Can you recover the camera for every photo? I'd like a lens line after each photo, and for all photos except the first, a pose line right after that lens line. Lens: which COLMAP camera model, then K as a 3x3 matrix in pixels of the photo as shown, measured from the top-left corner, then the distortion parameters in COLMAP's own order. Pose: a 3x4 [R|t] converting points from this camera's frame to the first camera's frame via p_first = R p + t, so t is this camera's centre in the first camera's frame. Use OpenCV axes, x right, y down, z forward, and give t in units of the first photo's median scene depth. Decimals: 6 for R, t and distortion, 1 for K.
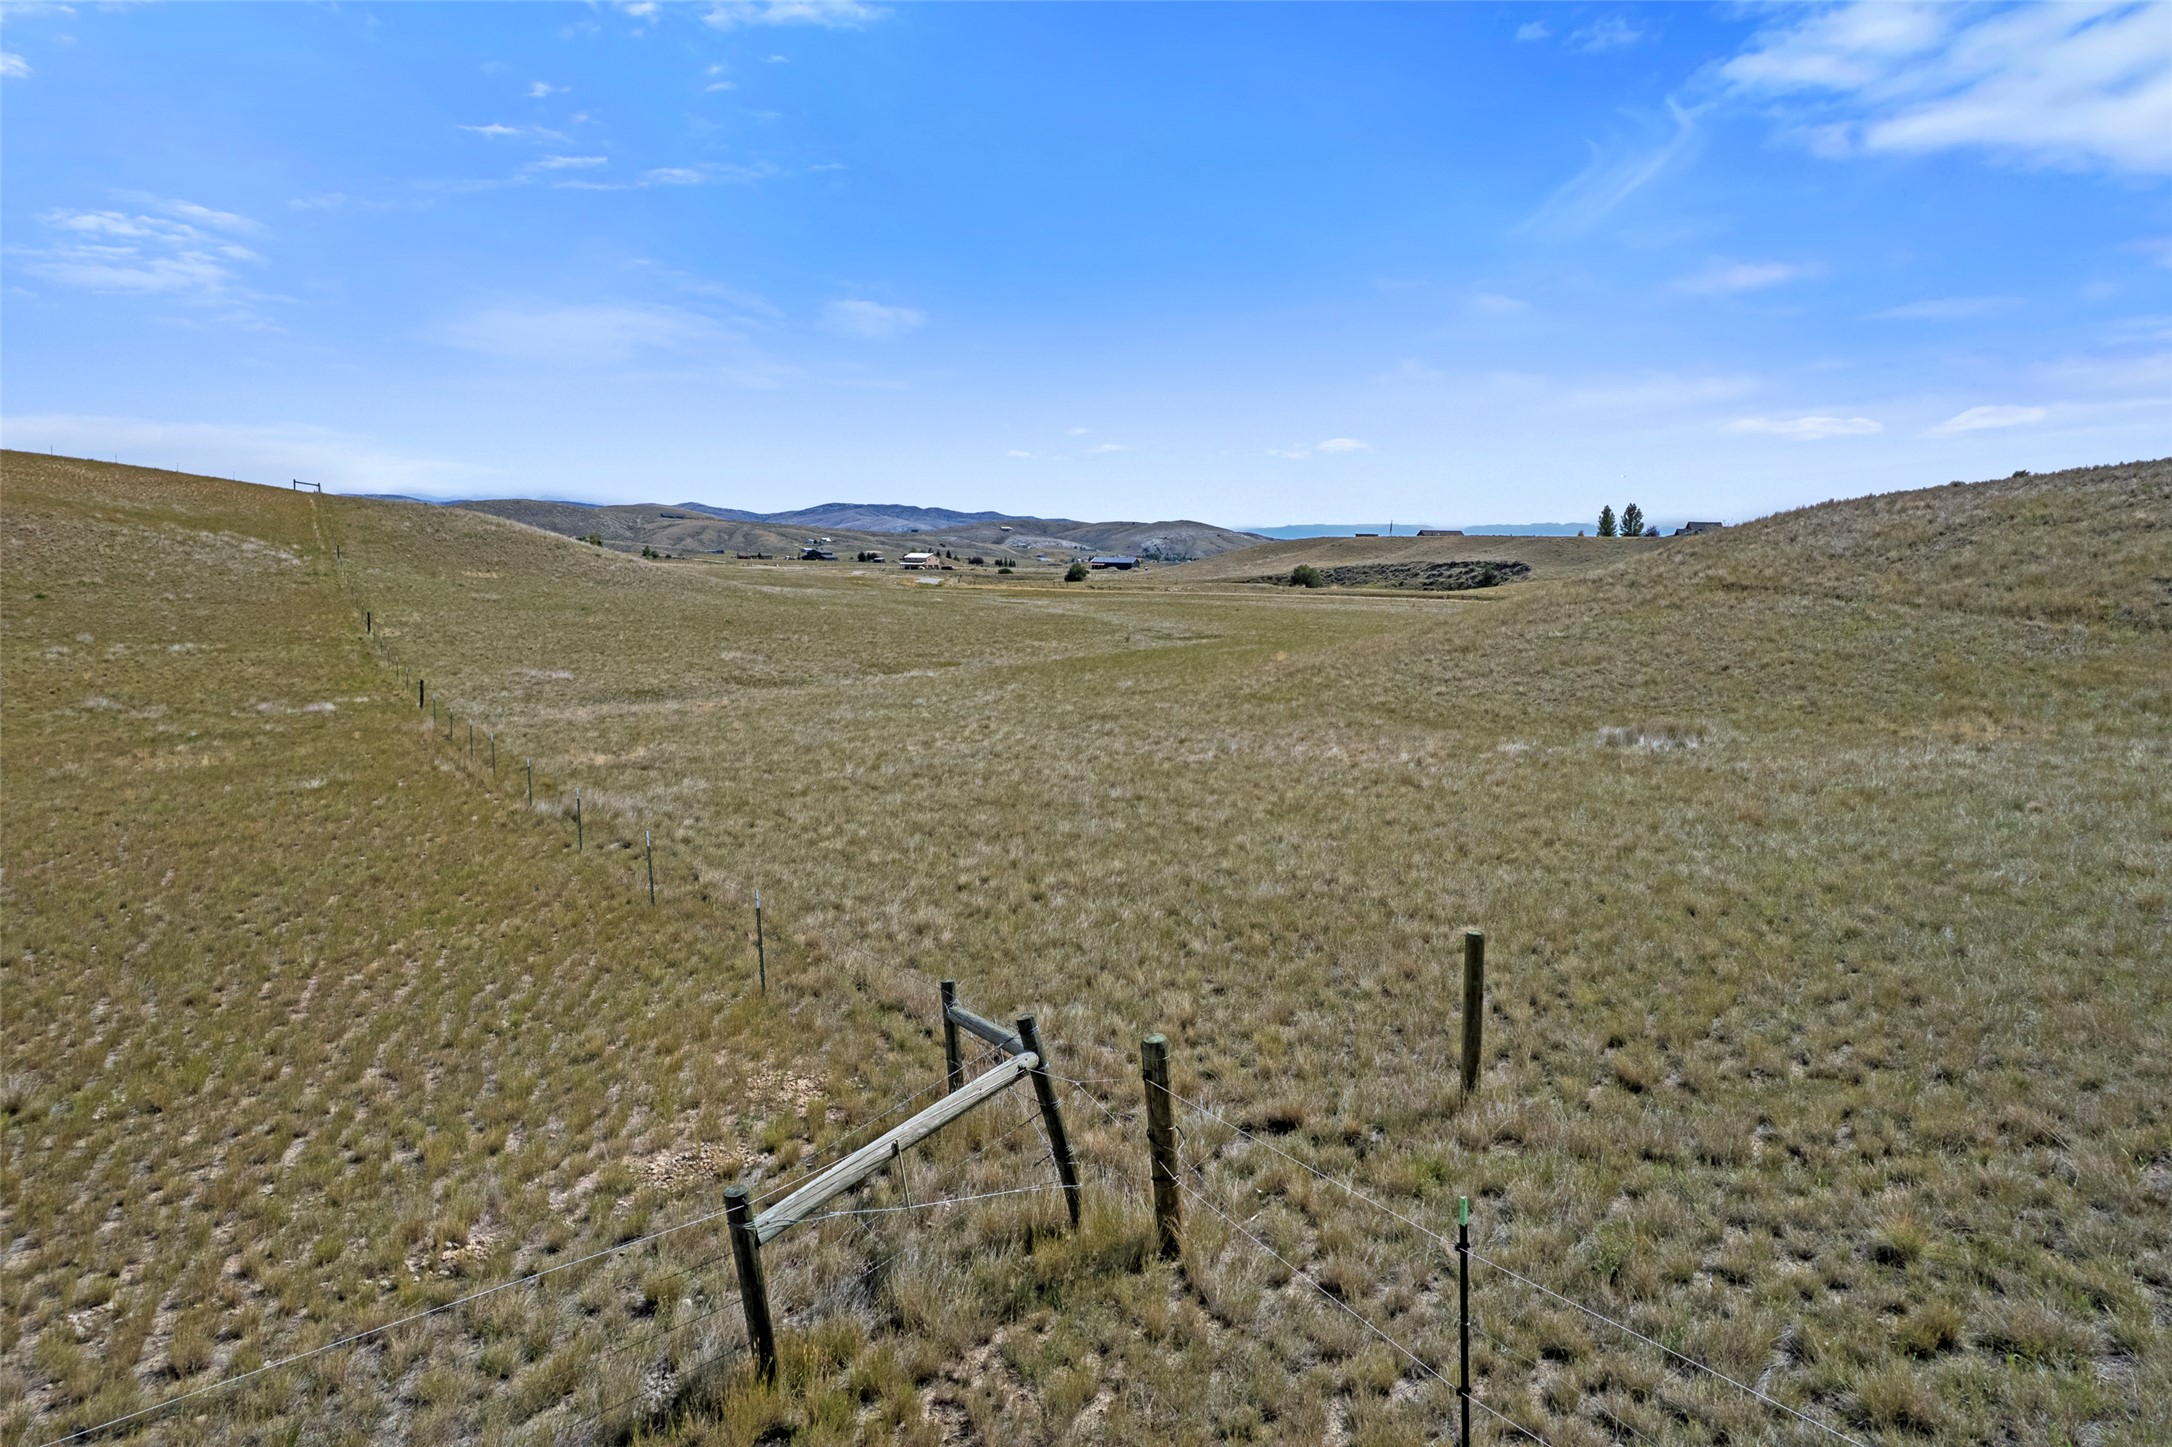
lens RADIAL K [[1393.0, 0, 1089.5], [0, 1393.0, 728.0], [0, 0, 1]] dist [-0.083269, 0.076028]
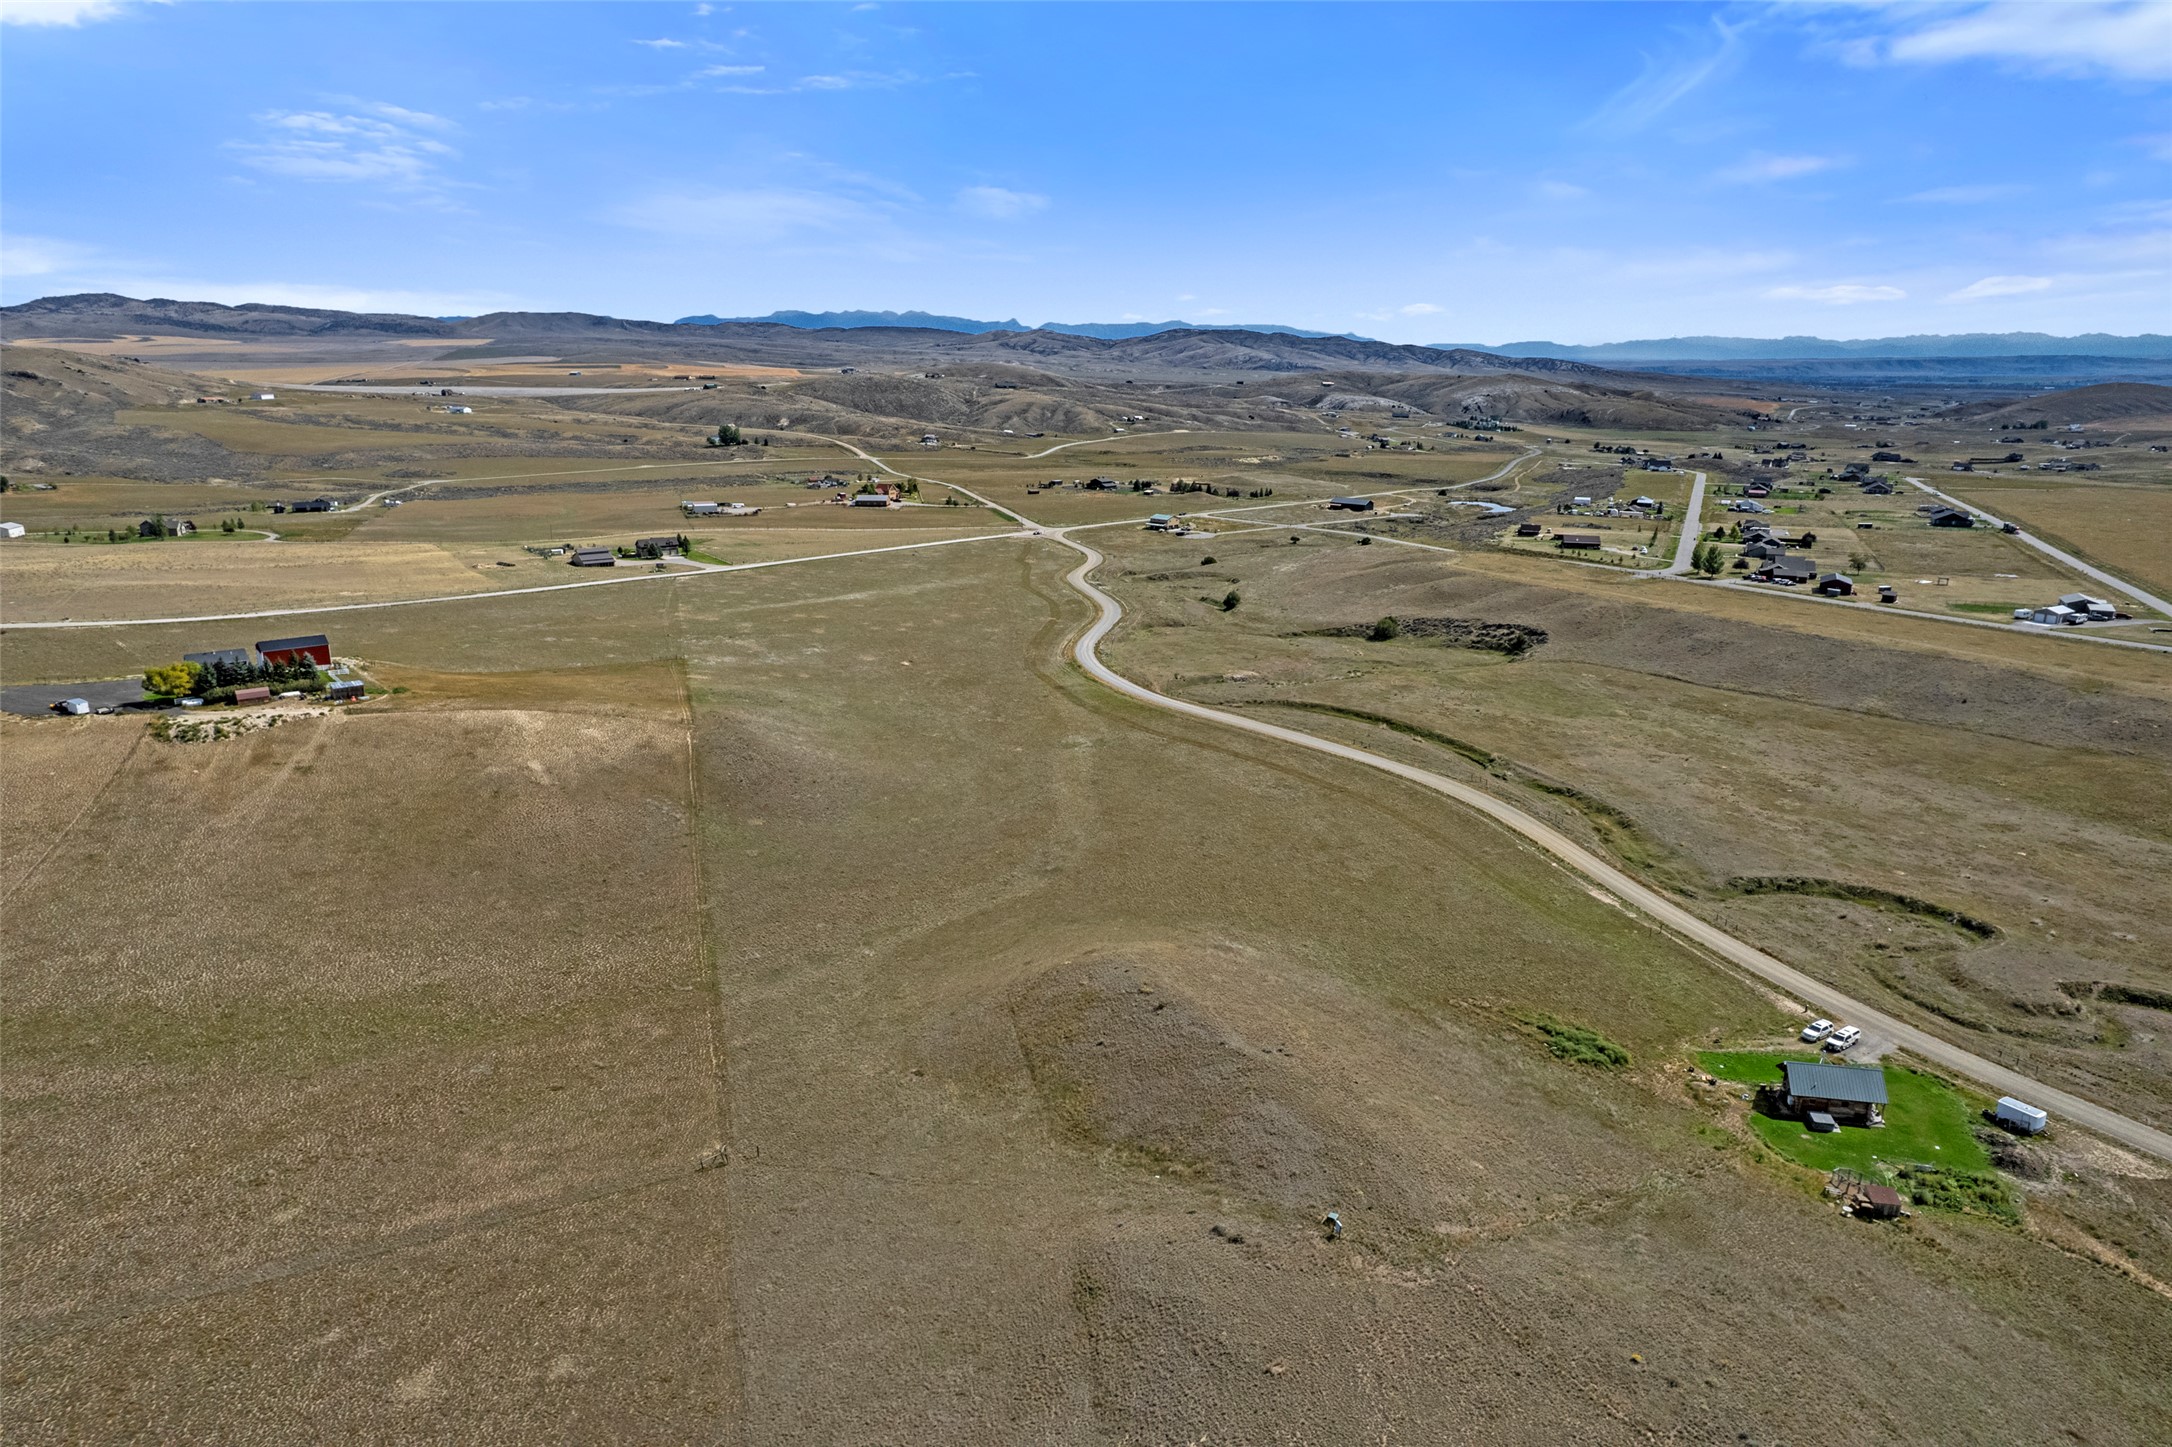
lens RADIAL K [[1393.0, 0, 1089.5], [0, 1393.0, 728.0], [0, 0, 1]] dist [-0.083269, 0.076028]
pose [[0.969201, 0.058200, -0.239294, 0.029340], [-0.026387, 0.990622, 0.134058, -0.026549], [0.244852, -0.123615, 0.961648, -0.049503]]
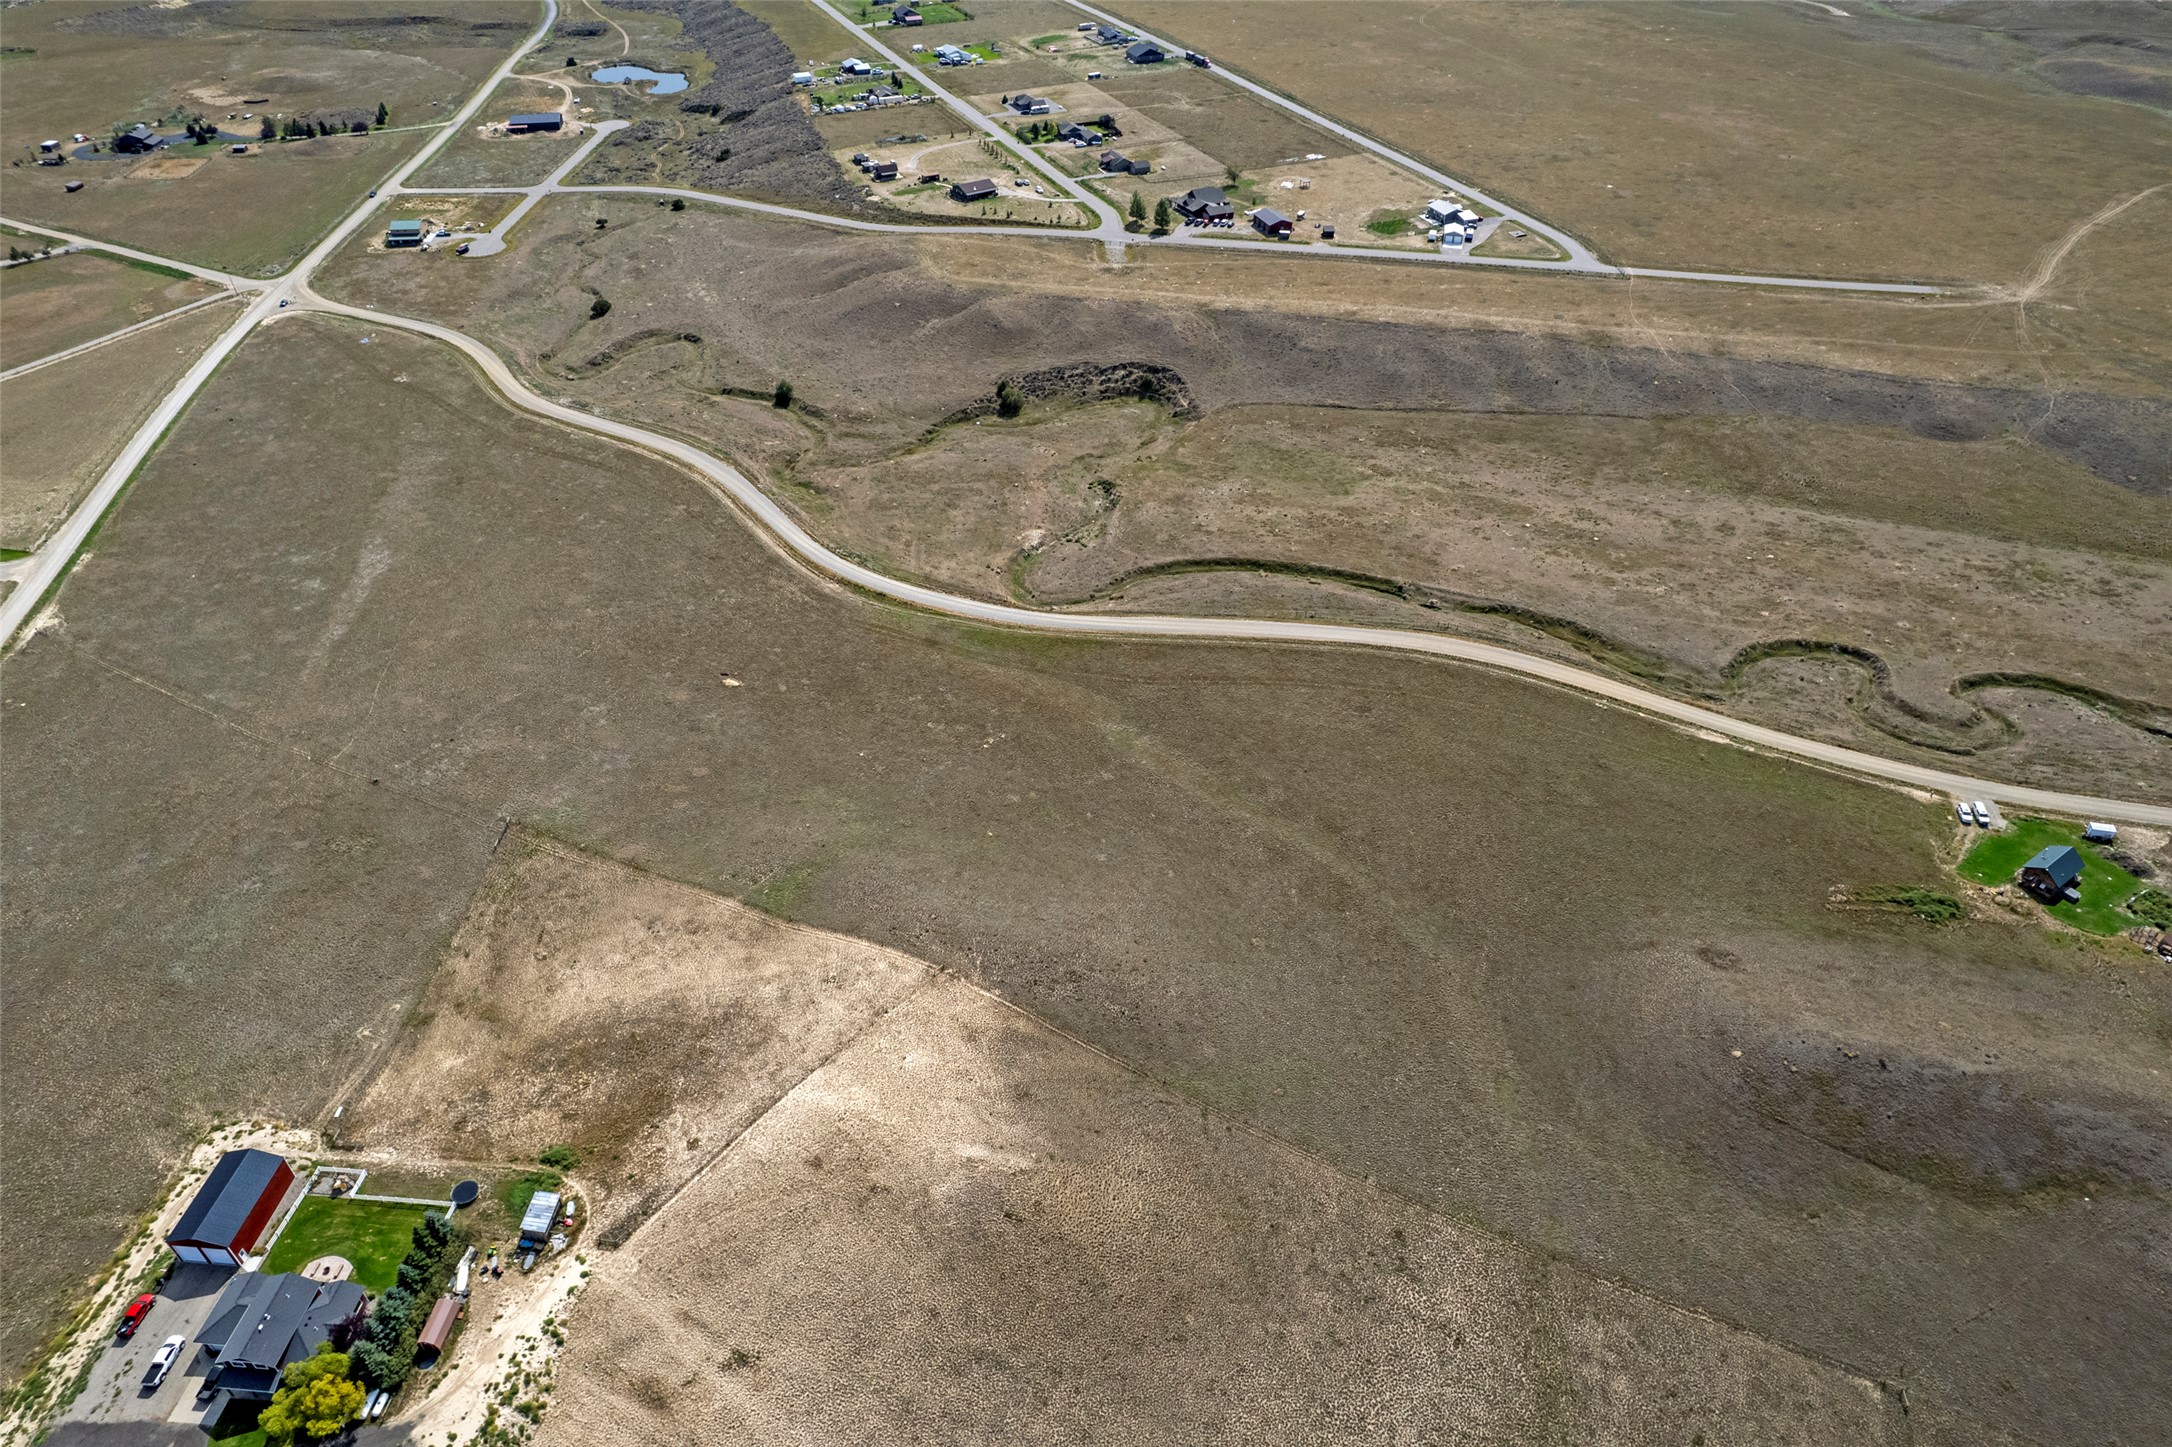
lens RADIAL K [[1393.0, 0, 1089.5], [0, 1393.0, 728.0], [0, 0, 1]] dist [-0.083269, 0.076028]
pose [[0.843980, -0.343571, 0.411894, -0.058661], [0.078370, 0.838669, 0.538973, -0.076698], [-0.530618, -0.422603, 0.734746, -0.013531]]
